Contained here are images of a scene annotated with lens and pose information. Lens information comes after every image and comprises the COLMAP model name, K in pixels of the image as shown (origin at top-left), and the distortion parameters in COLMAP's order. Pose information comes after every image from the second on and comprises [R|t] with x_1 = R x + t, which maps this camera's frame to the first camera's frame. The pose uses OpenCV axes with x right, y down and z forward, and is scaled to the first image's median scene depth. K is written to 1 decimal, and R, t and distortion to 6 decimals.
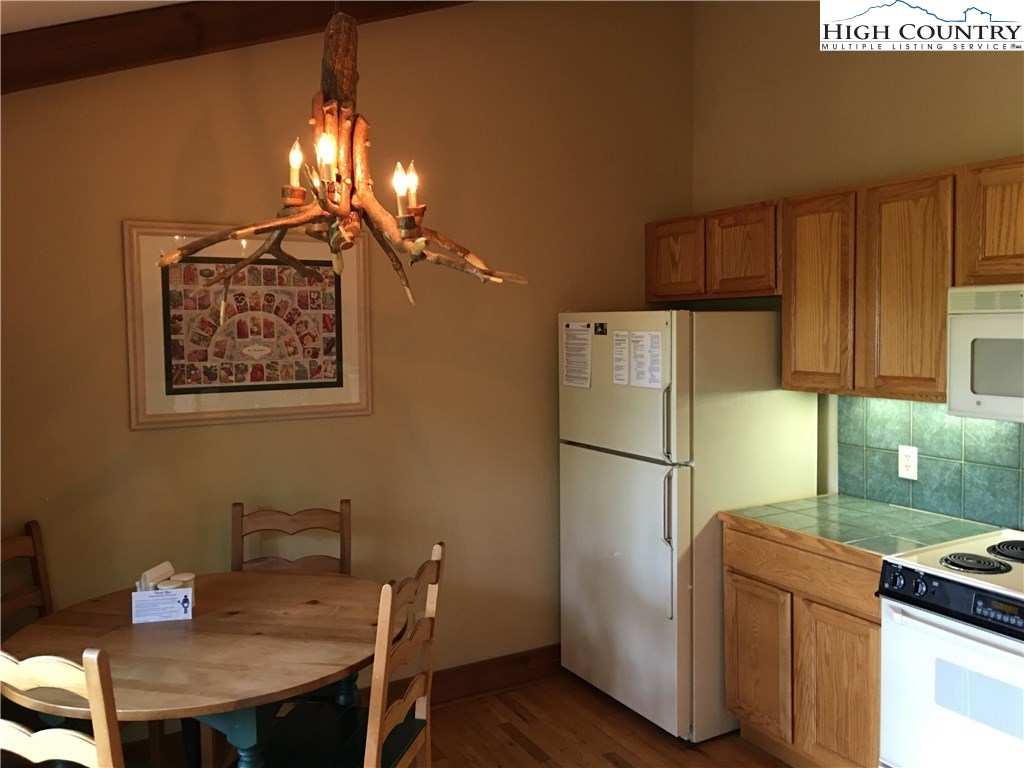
lens RADIAL K [[871.0, 0, 511.3], [0, 871.0, 378.2], [0, 0, 1]] dist [0.054259, -0.090346]
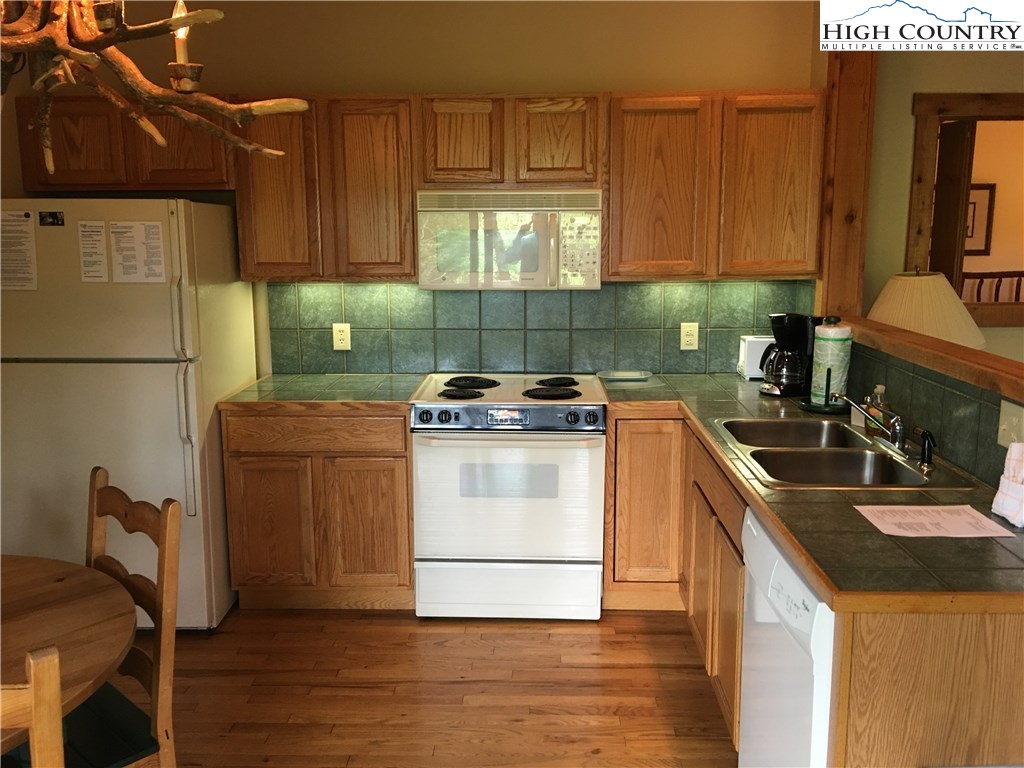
lens RADIAL K [[871.0, 0, 515.6], [0, 871.0, 383.7], [0, 0, 1]] dist [0.054259, -0.090346]
pose [[0.484191, -0.136432, 0.864260, -0.484377], [0.051689, 0.990503, 0.127403, 0.019008], [-0.873434, -0.017015, 0.486645, 0.200052]]
